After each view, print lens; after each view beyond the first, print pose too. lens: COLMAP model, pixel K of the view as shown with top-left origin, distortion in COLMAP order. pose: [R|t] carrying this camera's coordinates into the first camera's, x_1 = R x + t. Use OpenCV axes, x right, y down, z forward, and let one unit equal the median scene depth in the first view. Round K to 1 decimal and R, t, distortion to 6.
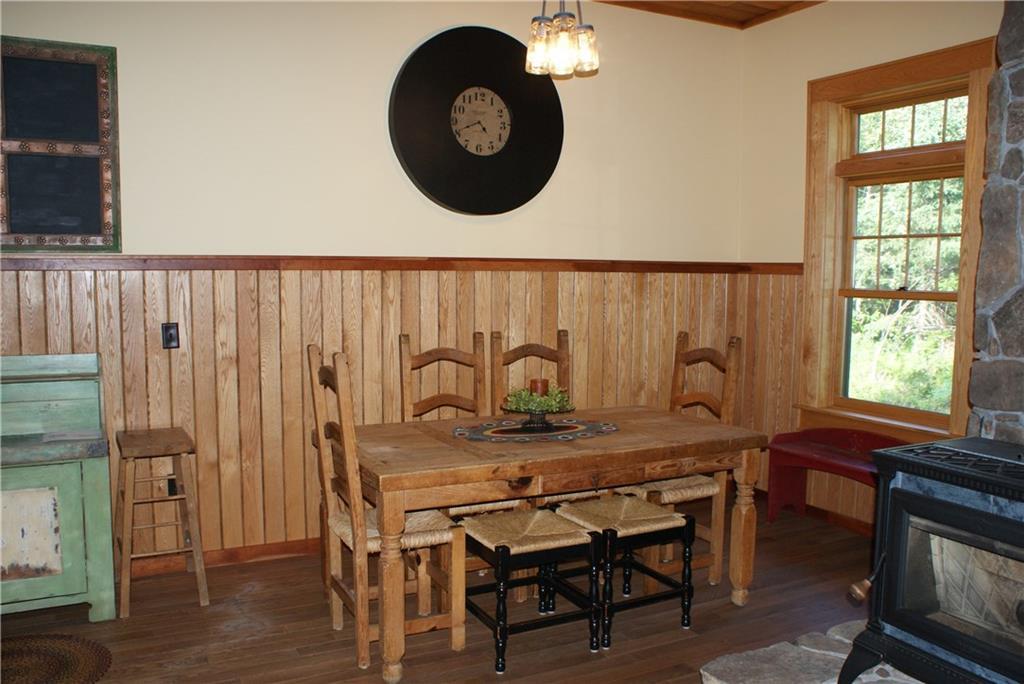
lens RADIAL K [[914.7, 0, 512.0], [0, 914.7, 342.0], [0, 0, 1]] dist [-0.096302, 0.005708]
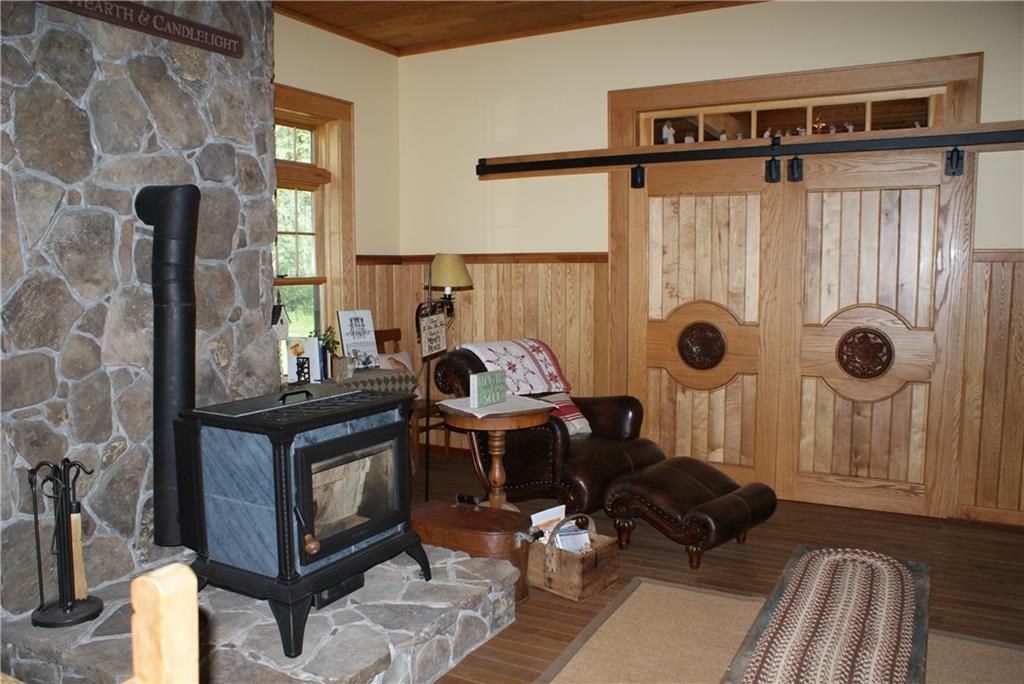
lens RADIAL K [[797.5, 0, 512.0], [0, 797.5, 342.0], [0, 0, 1]] dist [0.003142, 0.000792]
pose [[-0.541923, -0.087873, 0.835821, -0.724330], [0.069634, 0.986404, 0.148854, -0.135750], [-0.837538, 0.138869, -0.528437, 1.636015]]
